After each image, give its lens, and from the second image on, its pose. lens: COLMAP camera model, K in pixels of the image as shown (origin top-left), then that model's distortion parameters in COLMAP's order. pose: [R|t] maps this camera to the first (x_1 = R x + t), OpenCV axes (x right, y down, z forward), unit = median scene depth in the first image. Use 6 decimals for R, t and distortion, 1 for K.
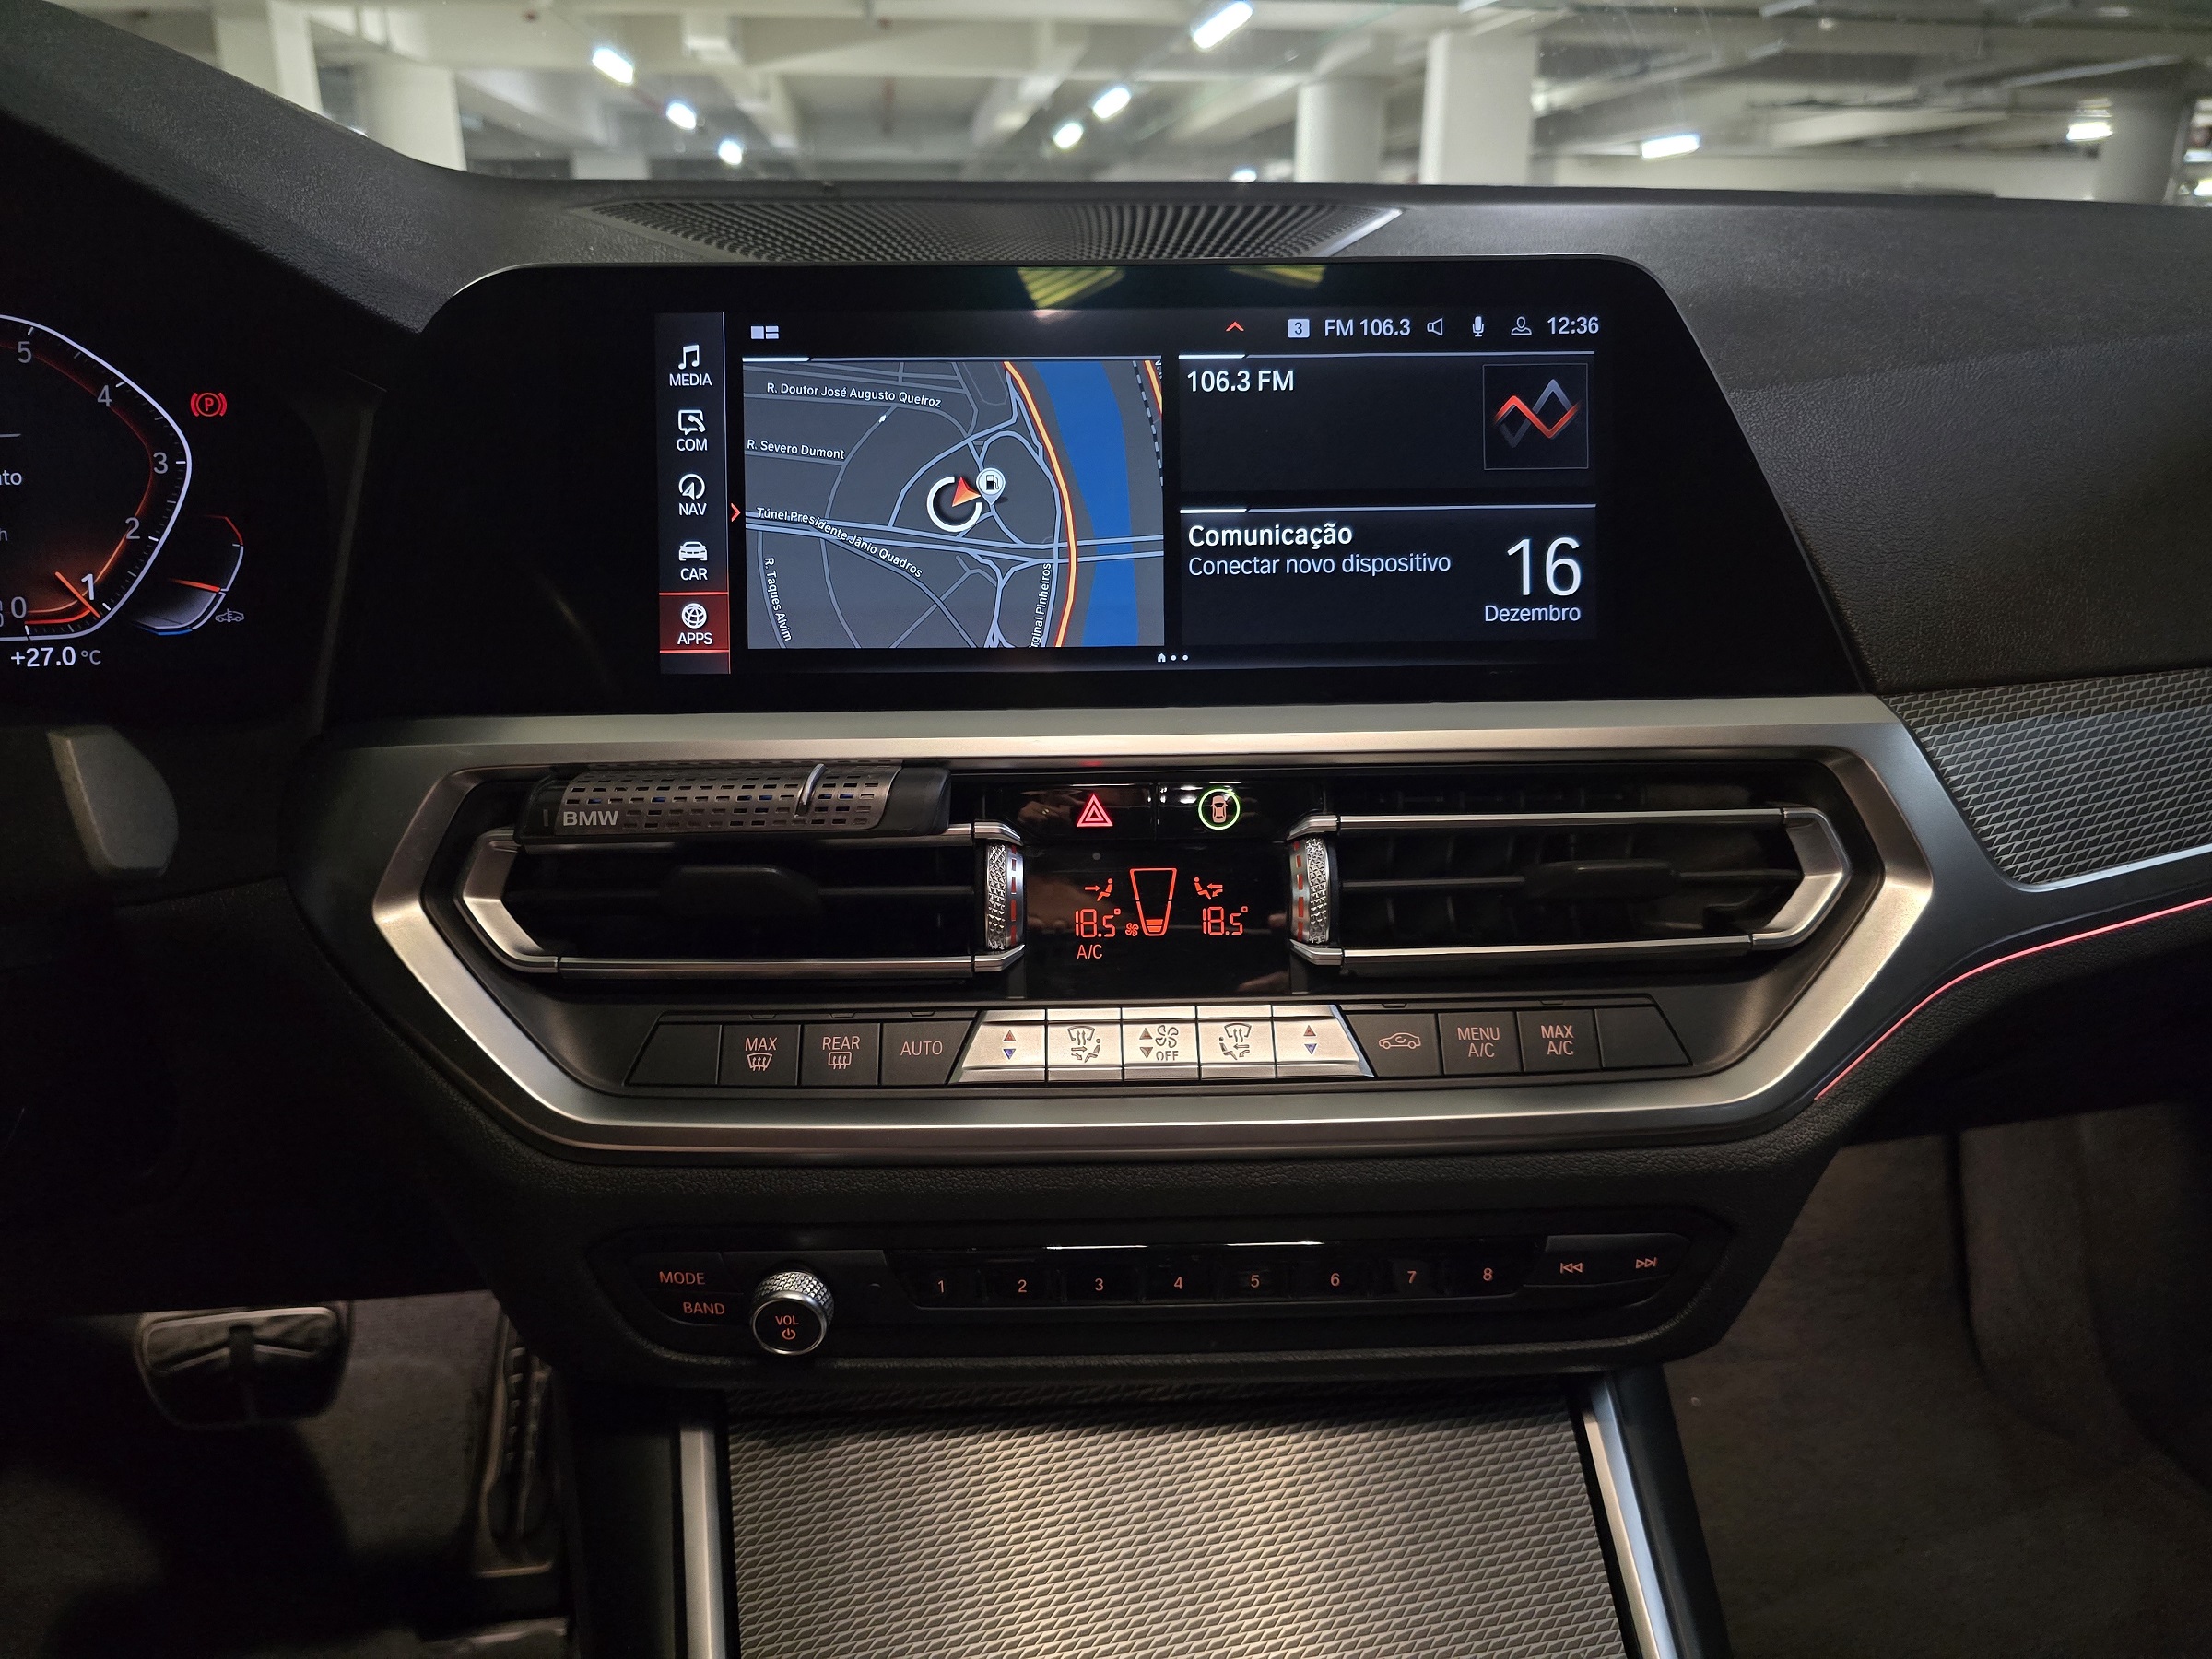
lens RADIAL K [[1492.1, 0, 1121.0], [0, 1492.1, 818.9], [0, 0, 1]] dist [0.037855, -0.044874]
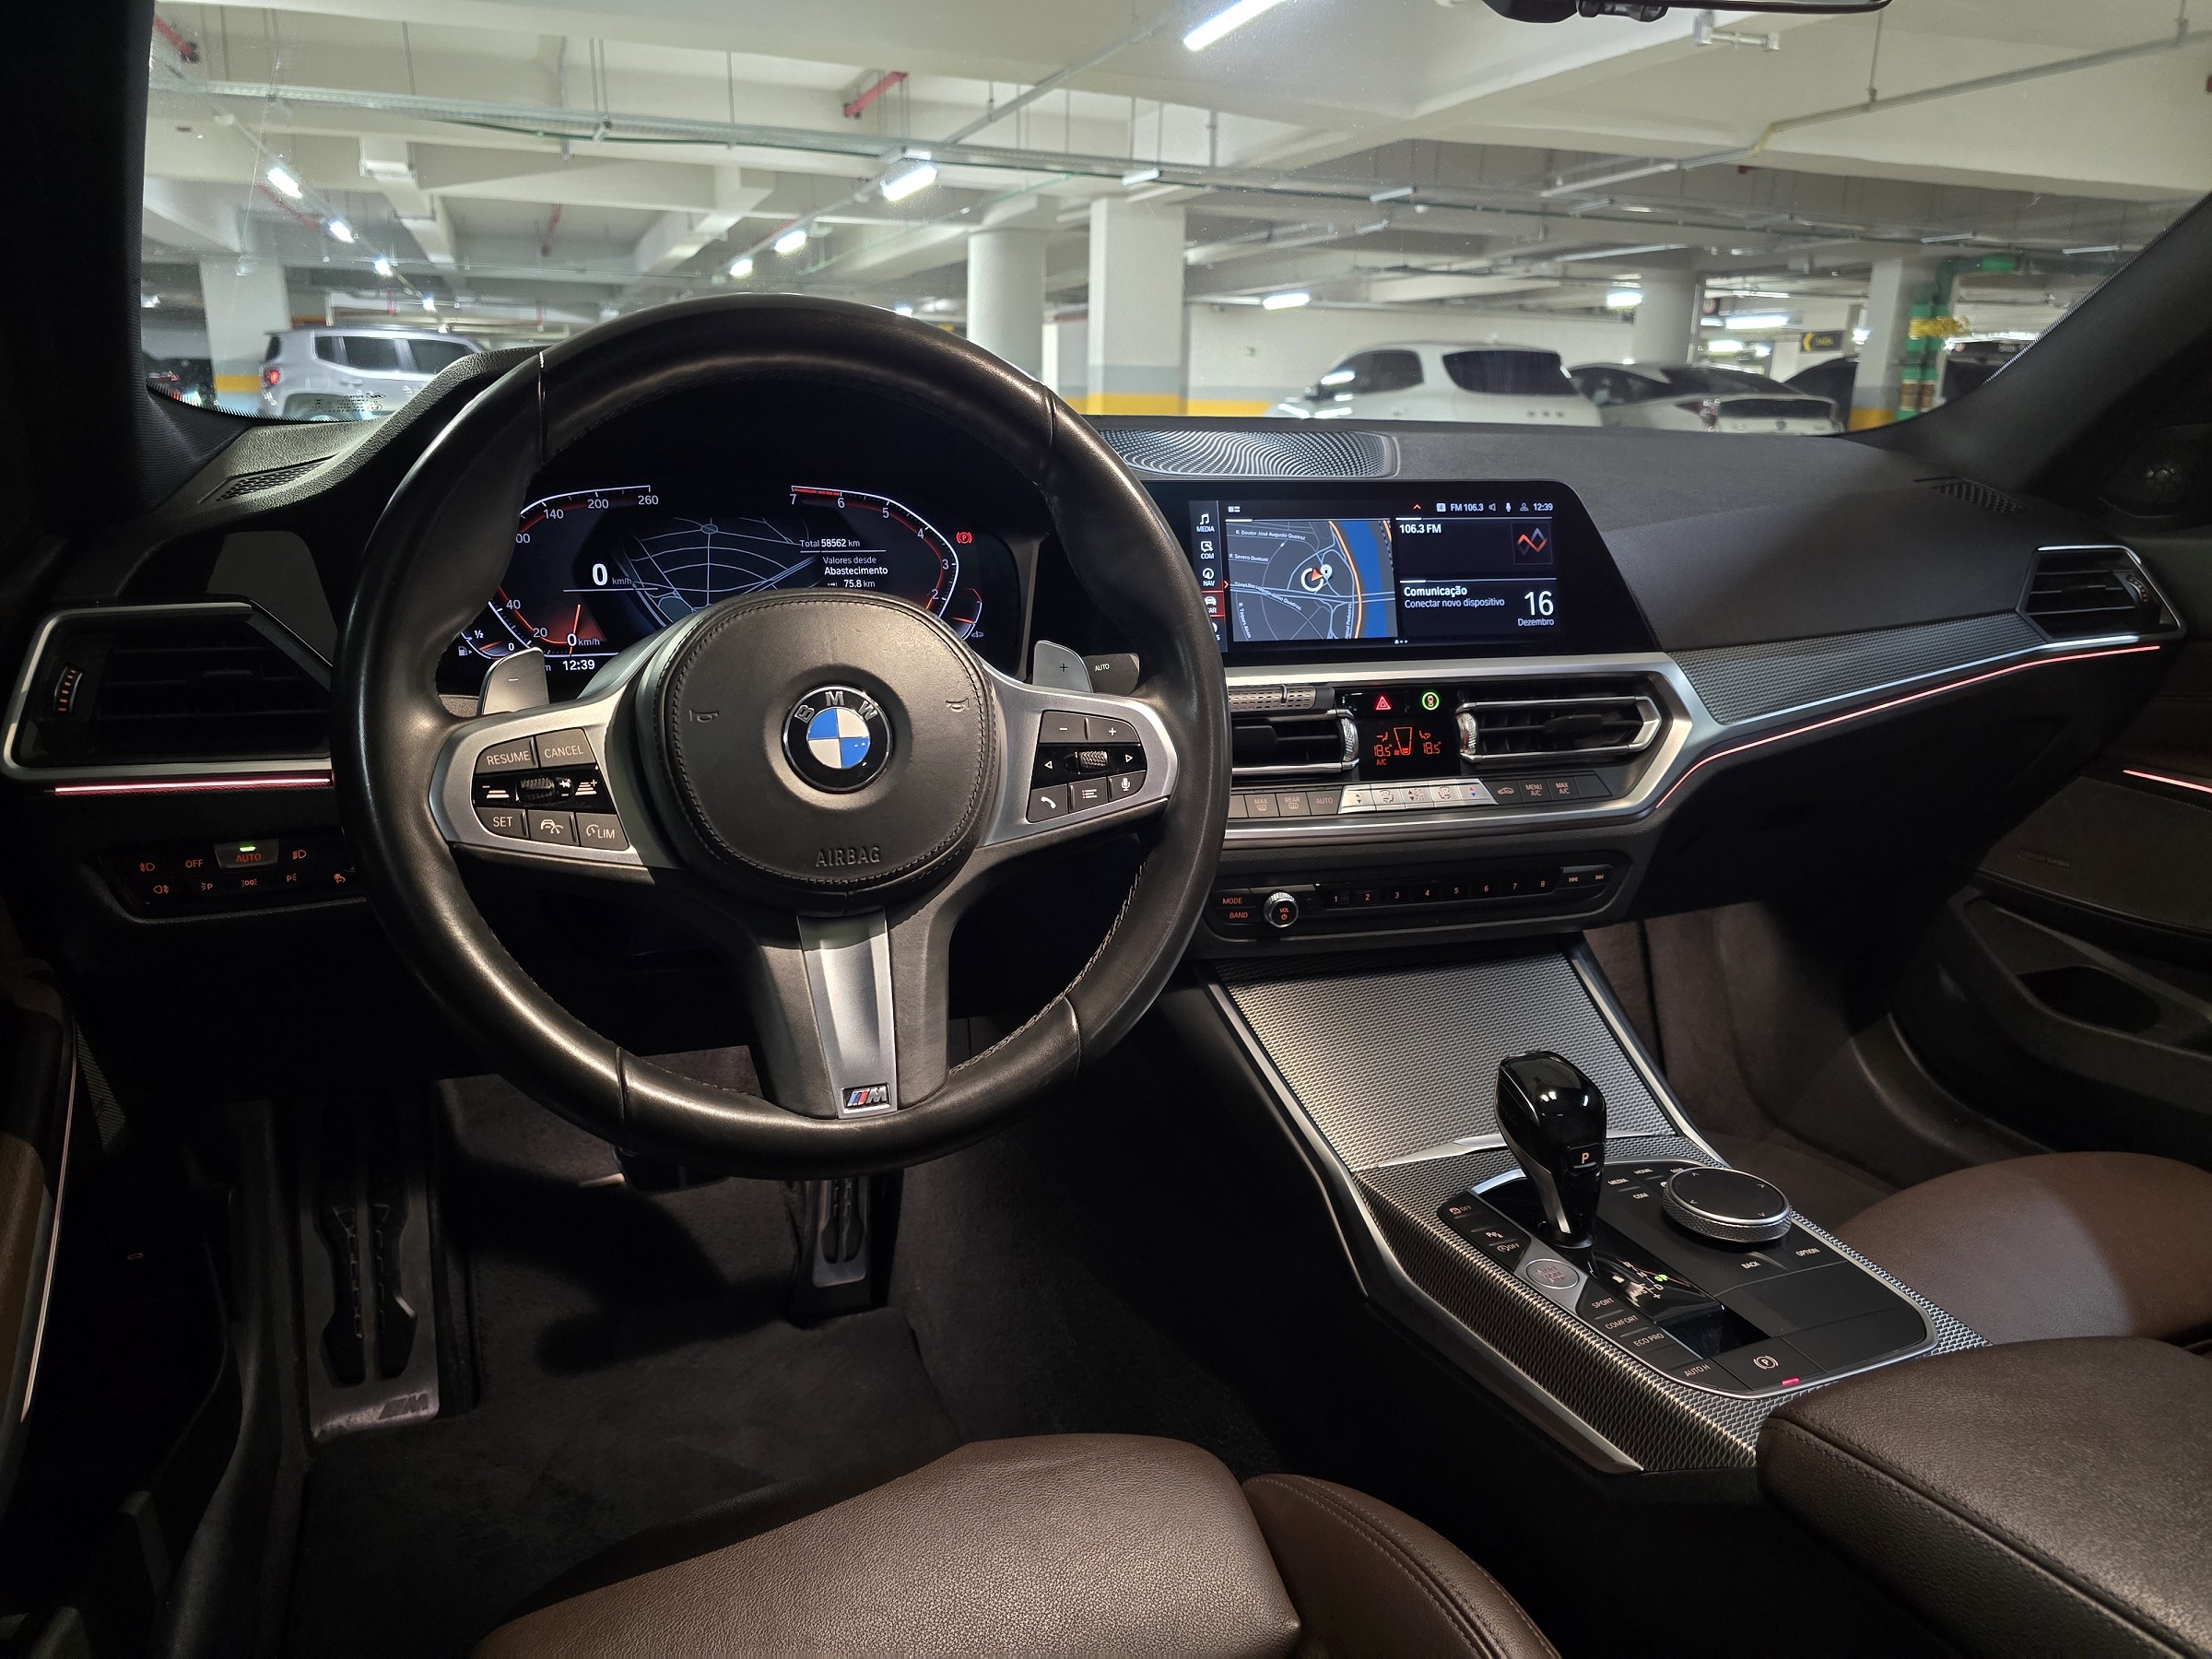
lens RADIAL K [[1492.1, 0, 1101.0], [0, 1492.1, 846.3], [0, 0, 1]] dist [0.037855, -0.044874]
pose [[0.975060, -0.043277, 0.217682, -0.976465], [0.055367, 0.997226, -0.049748, 0.313943], [-0.214925, 0.060559, 0.974751, -1.226856]]
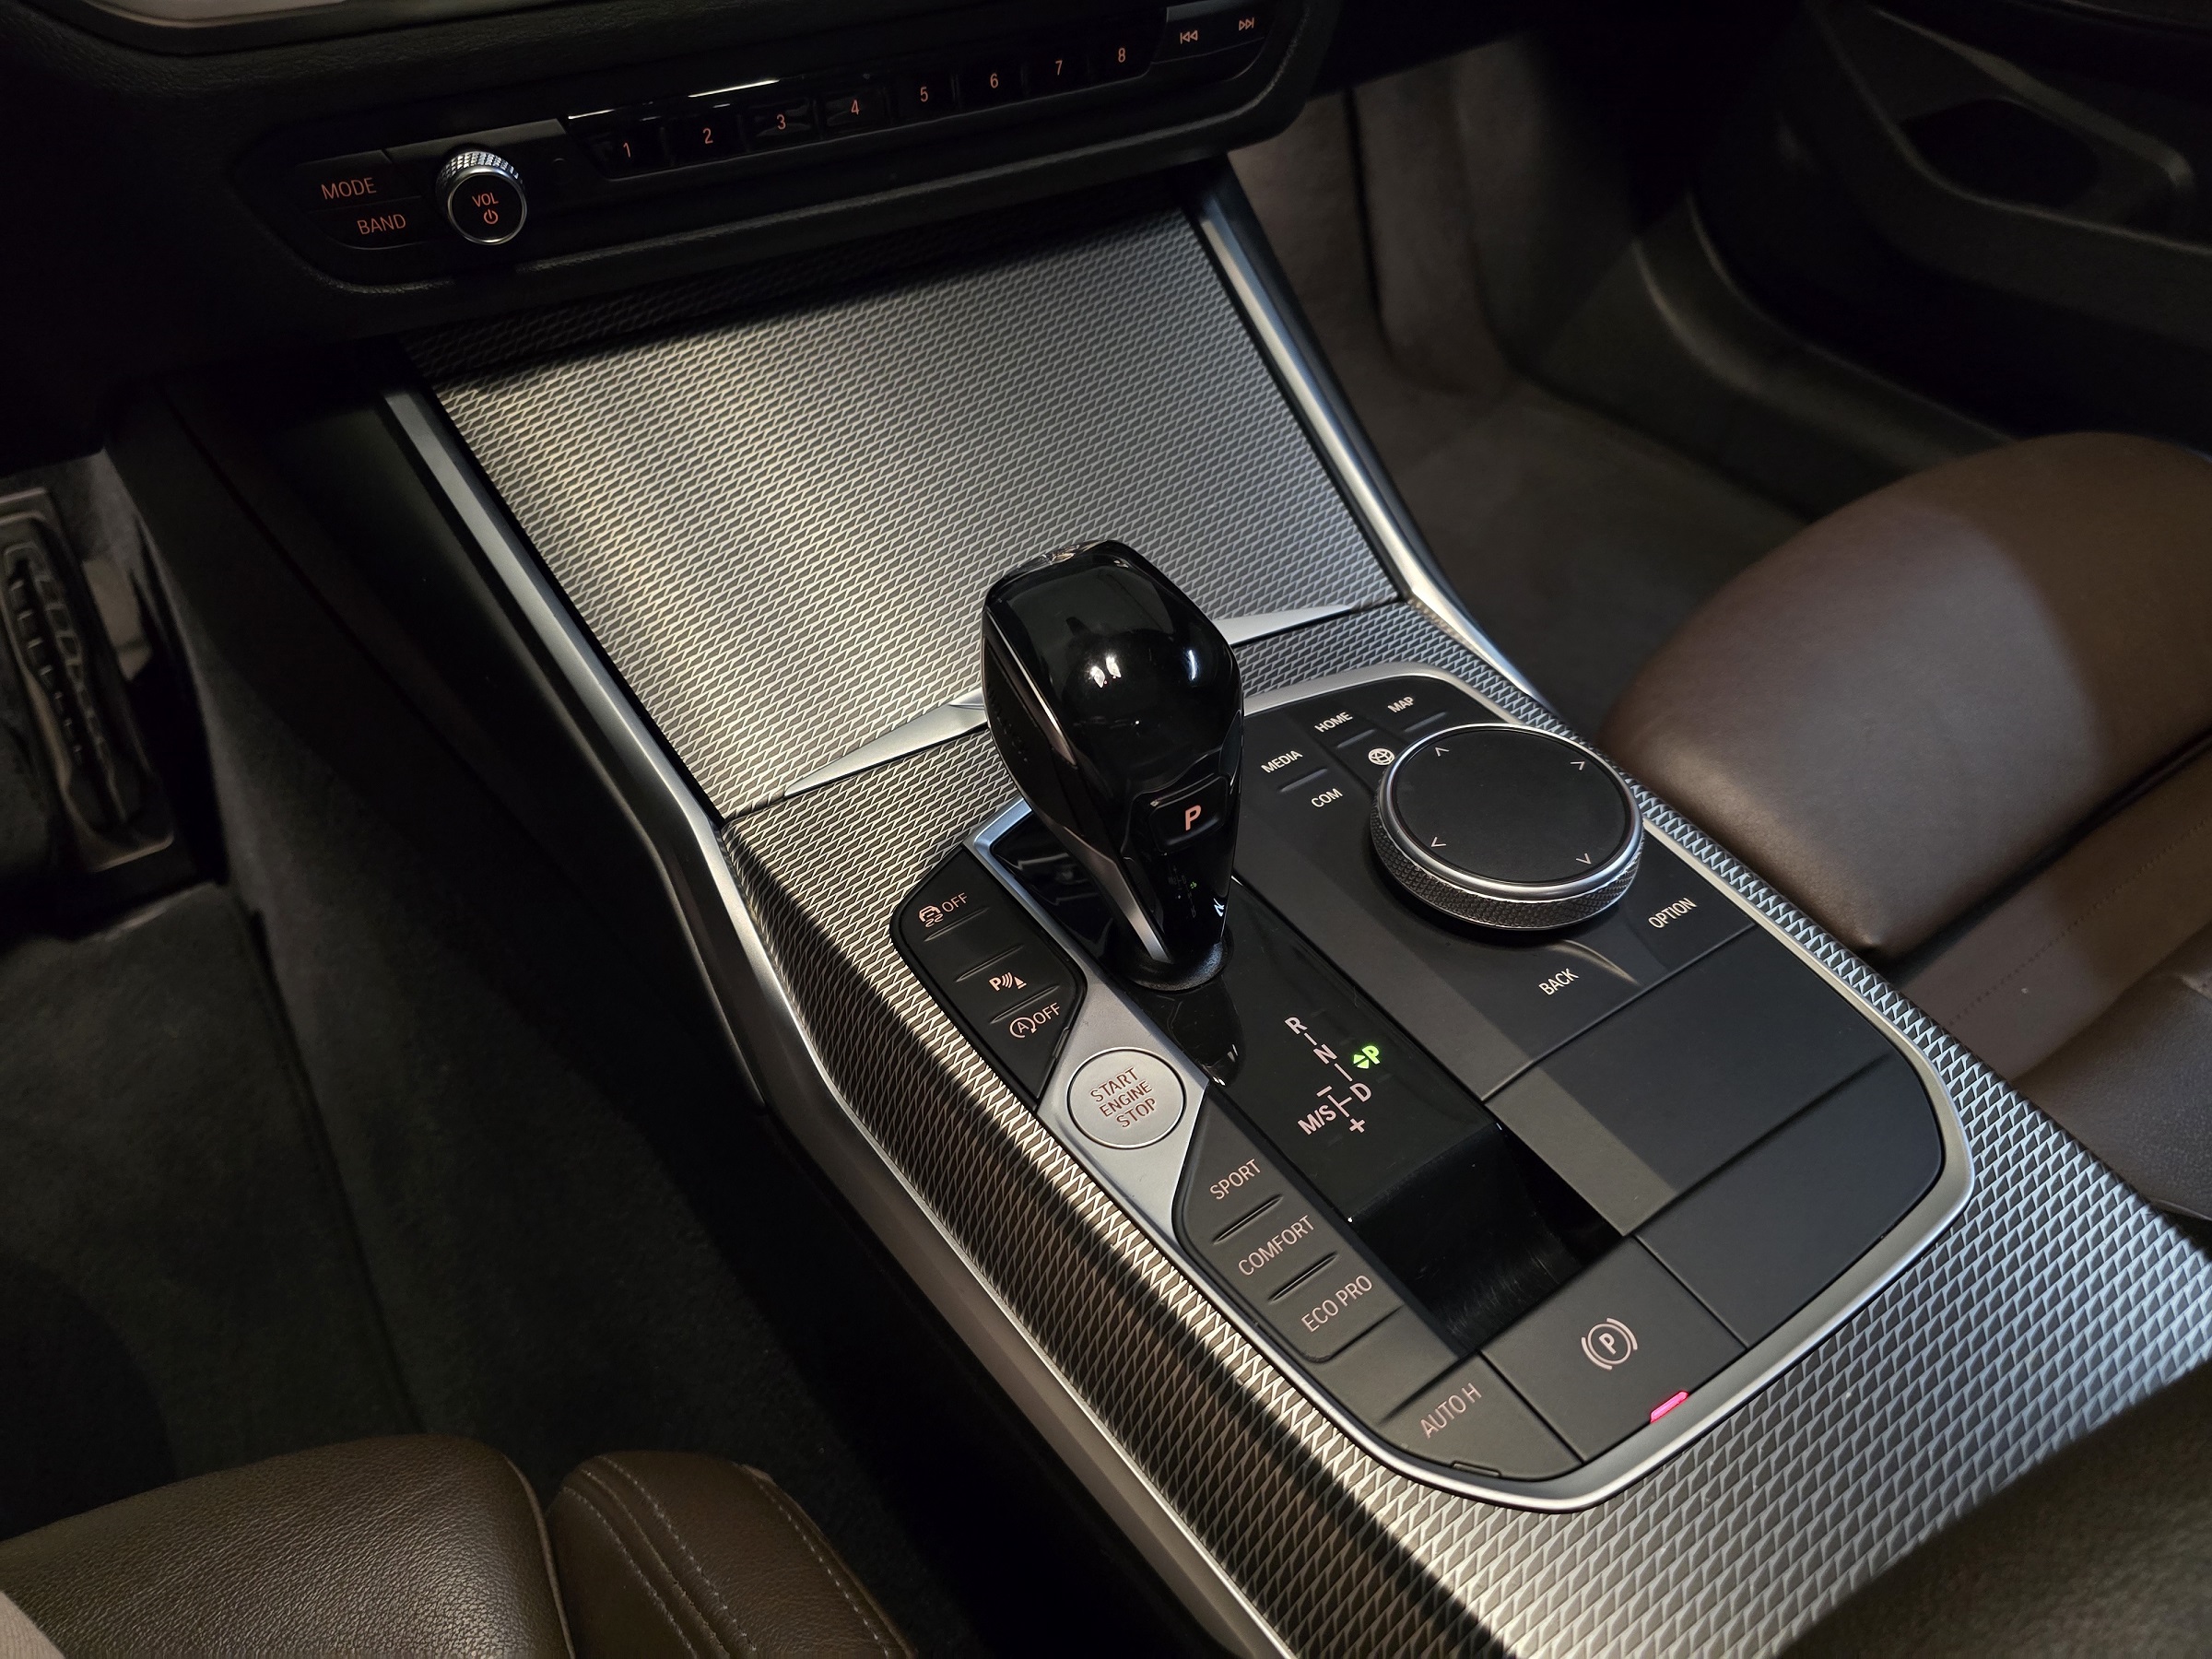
lens RADIAL K [[1492.1, 0, 1101.8], [0, 1492.1, 787.3], [0, 0, 1]] dist [0.037855, -0.044874]
pose [[0.906672, -0.296506, 0.300050, -0.249034], [0.148544, 0.890151, 0.430774, 0.293038], [-0.394817, -0.346000, 0.851119, -0.114530]]
